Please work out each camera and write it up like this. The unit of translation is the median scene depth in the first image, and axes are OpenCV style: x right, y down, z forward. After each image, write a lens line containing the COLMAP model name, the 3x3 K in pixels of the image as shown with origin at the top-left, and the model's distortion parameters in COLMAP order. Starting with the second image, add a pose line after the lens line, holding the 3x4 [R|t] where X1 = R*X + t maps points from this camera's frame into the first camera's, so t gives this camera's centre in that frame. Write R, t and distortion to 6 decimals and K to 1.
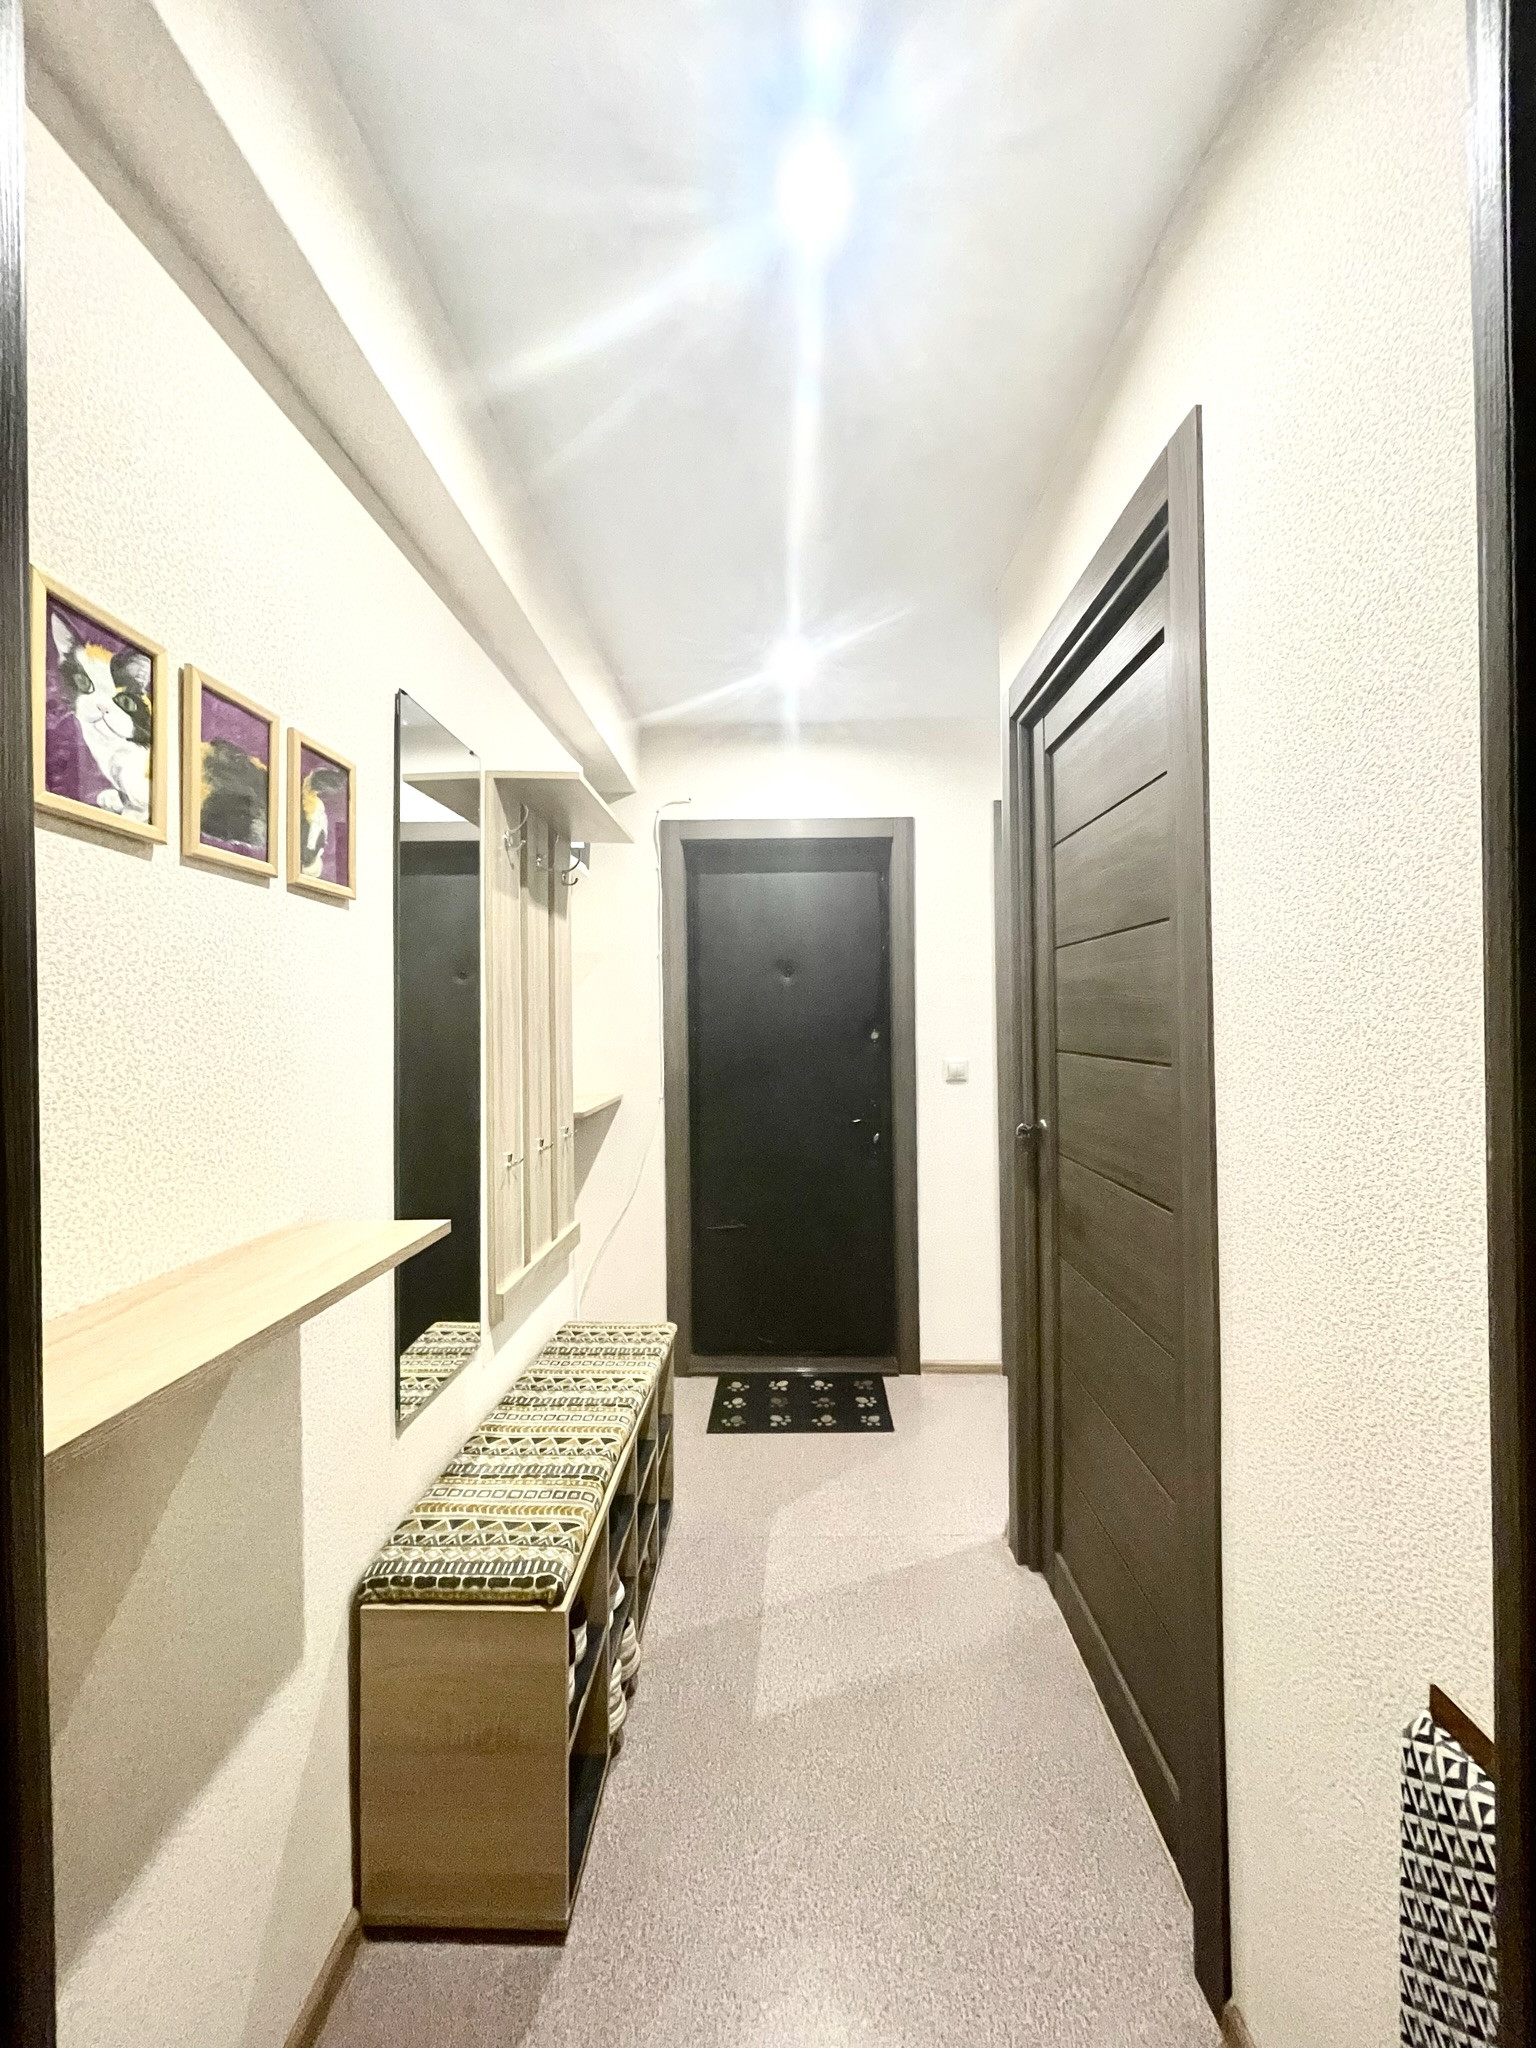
lens RADIAL K [[823.7, 0, 780.9], [0, 823.7, 1017.8], [0, 0, 1]] dist [-0.012759, 0.003319]
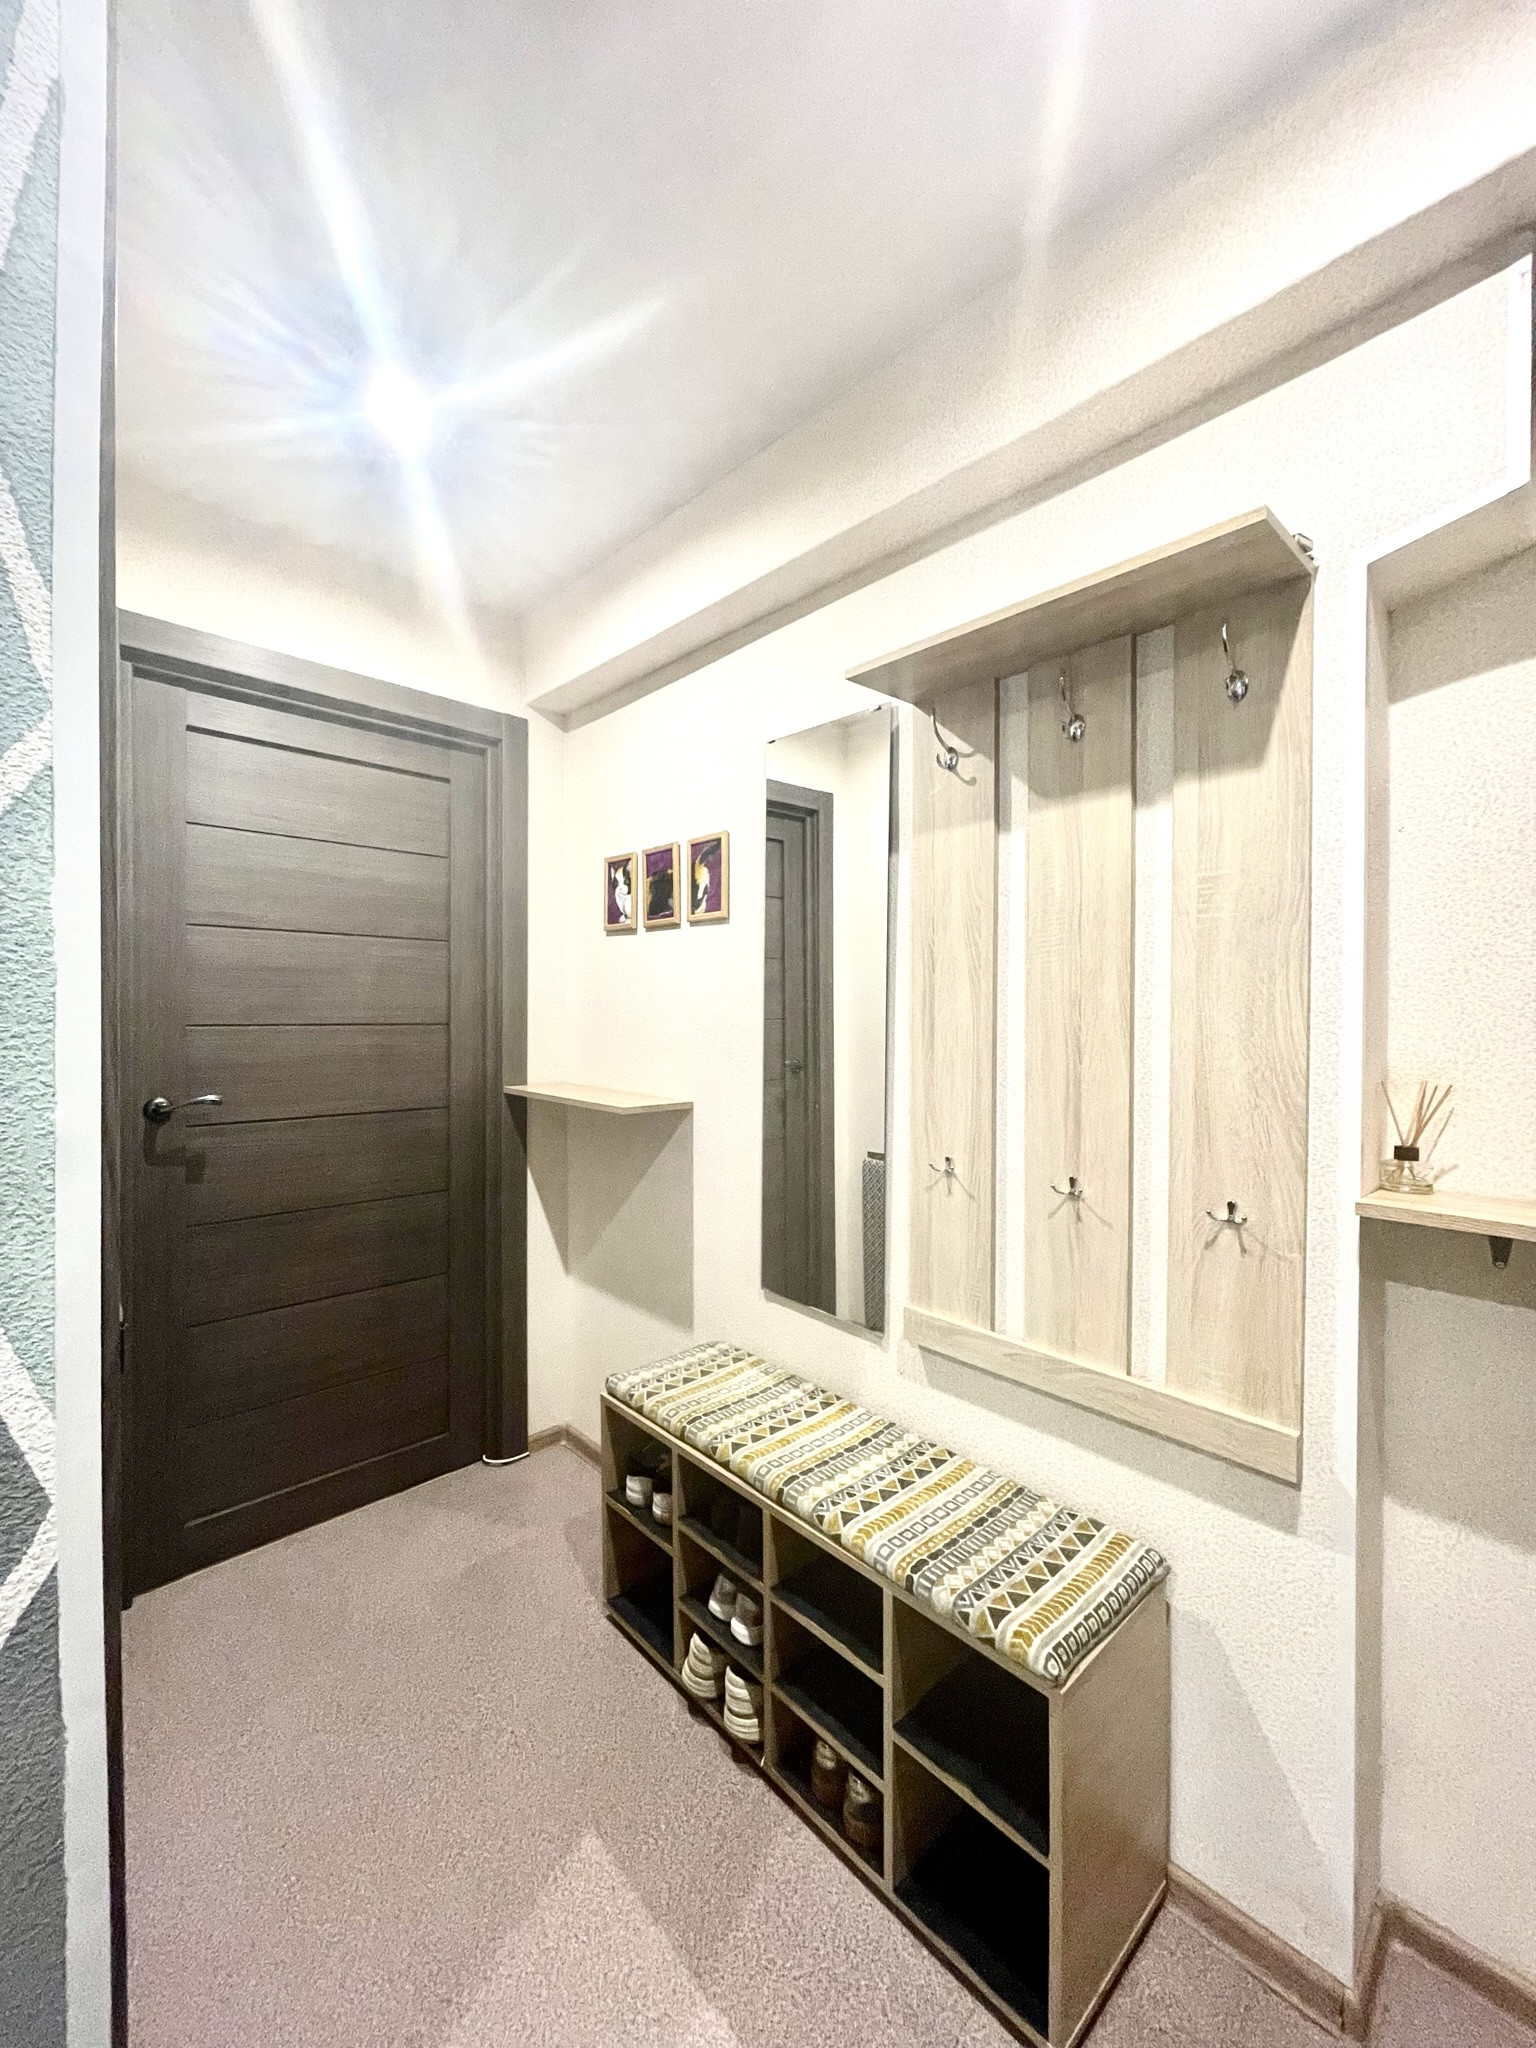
lens RADIAL K [[823.7, 0, 780.9], [0, 823.7, 1017.8], [0, 0, 1]] dist [-0.012759, 0.003319]
pose [[-0.717700, 0.013643, -0.696219, 0.551002], [0.006461, 0.999895, 0.012933, 0.032034], [0.696323, 0.004784, -0.717713, 2.396041]]
